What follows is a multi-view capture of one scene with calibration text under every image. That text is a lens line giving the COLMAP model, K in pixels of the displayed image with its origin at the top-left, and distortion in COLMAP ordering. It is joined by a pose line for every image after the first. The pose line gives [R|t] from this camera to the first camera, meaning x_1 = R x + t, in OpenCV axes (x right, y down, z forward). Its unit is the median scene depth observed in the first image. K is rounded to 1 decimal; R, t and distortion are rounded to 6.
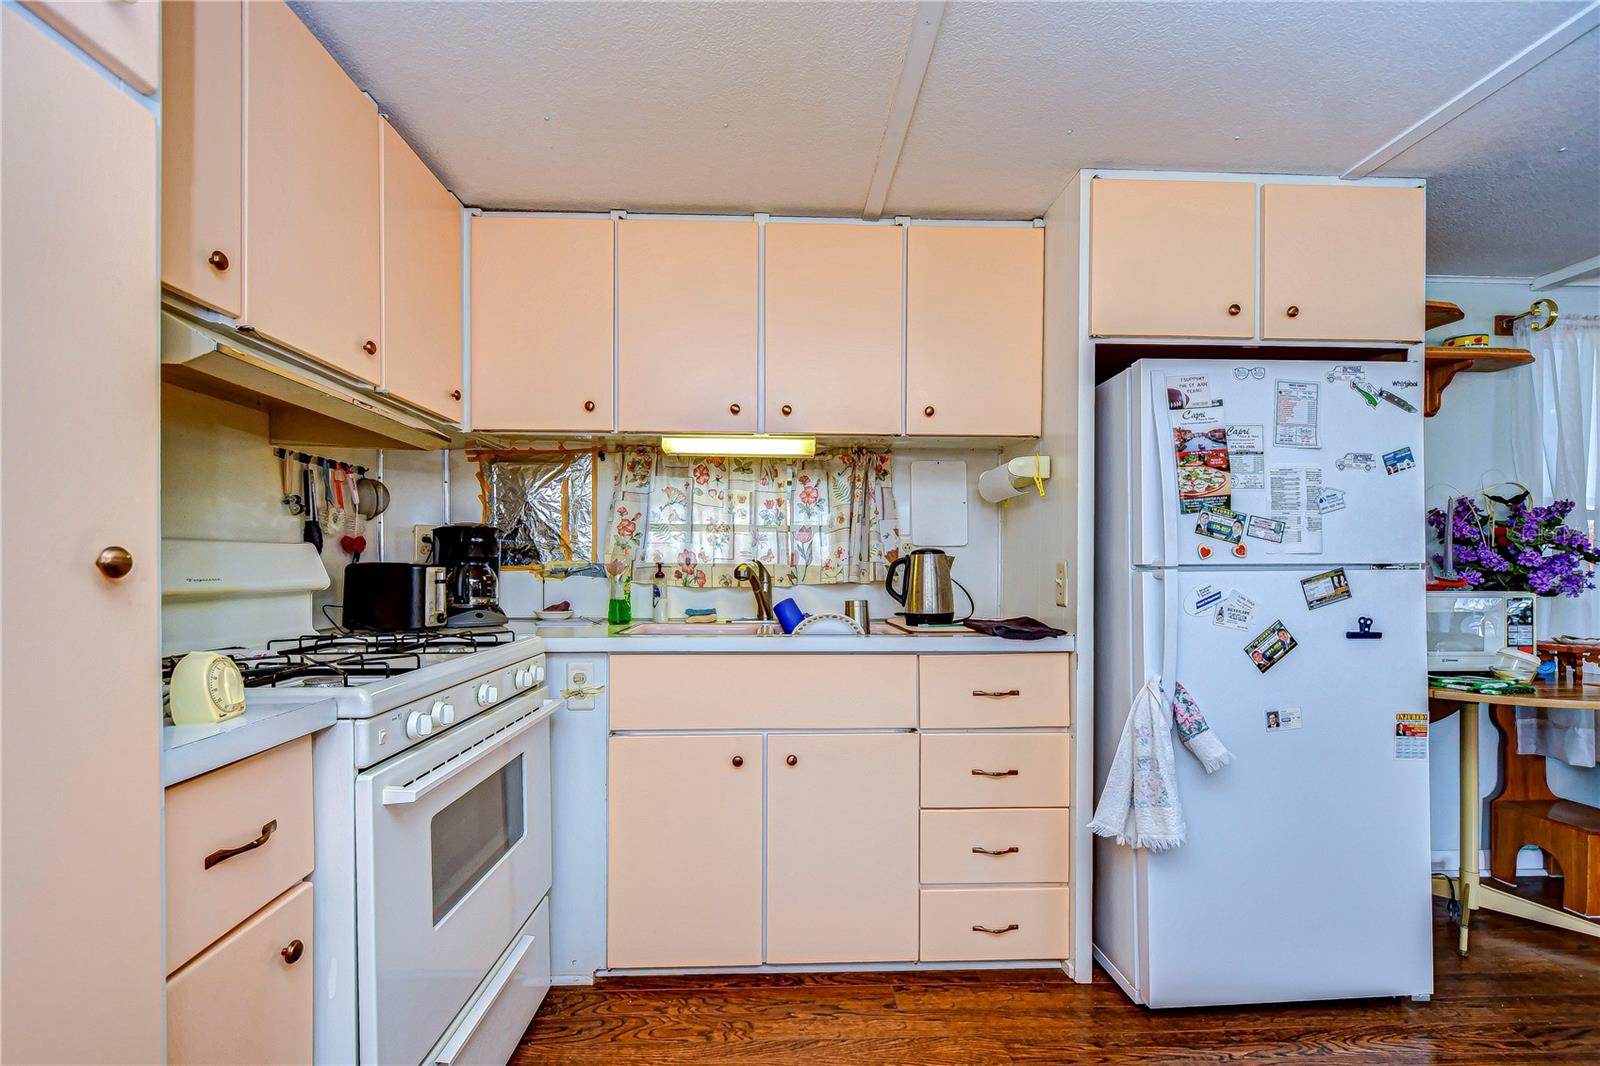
lens RADIAL K [[707.0, 0, 814.4], [0, 707.0, 567.4], [0, 0, 1]] dist [0.002087, -0.003508]
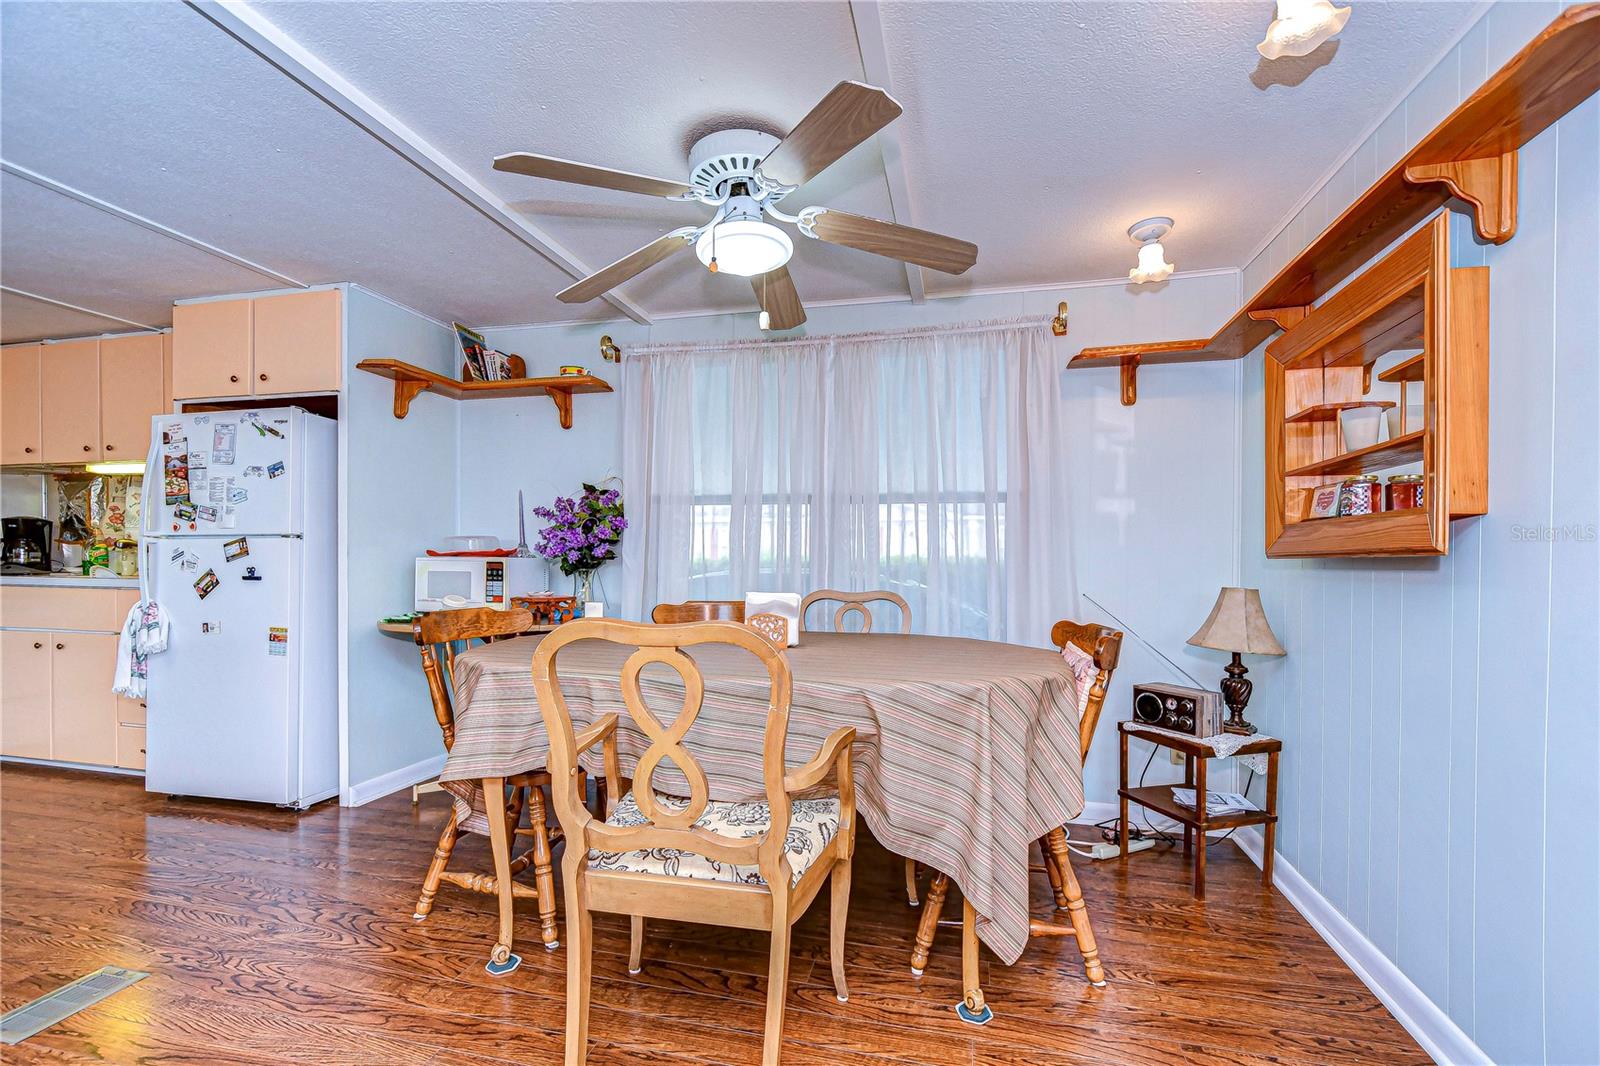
lens RADIAL K [[707.0, 0, 795.9], [0, 707.0, 566.6], [0, 0, 1]] dist [0.002087, -0.003508]
pose [[0.963359, 0.008054, -0.268095, 2.412023], [-0.006508, 0.999957, 0.006655, 0.050328], [0.268137, -0.004666, 0.963370, -0.231942]]
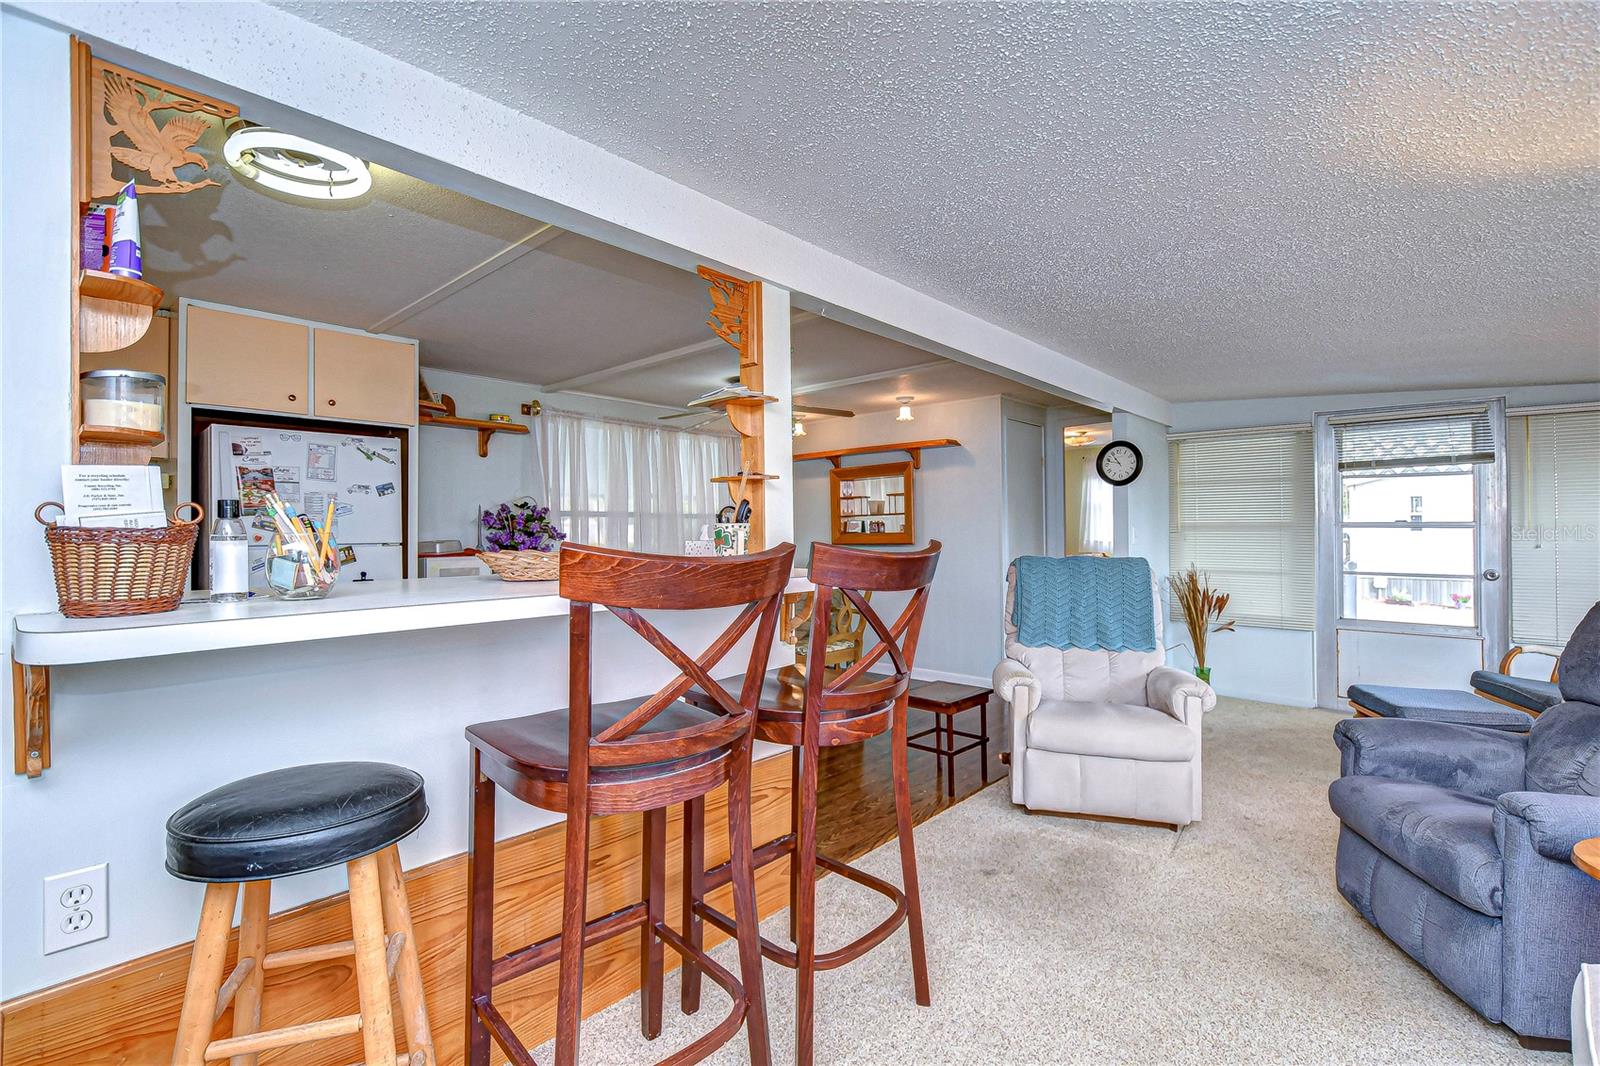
lens RADIAL K [[707.0, 0, 797.3], [0, 707.0, 517.3], [0, 0, 1]] dist [0.002087, -0.003508]
pose [[0.694704, 0.008202, 0.719249, 0.219410], [0.015509, 0.999532, -0.026377, -0.006203], [-0.719129, 0.029479, 0.694251, -1.160452]]
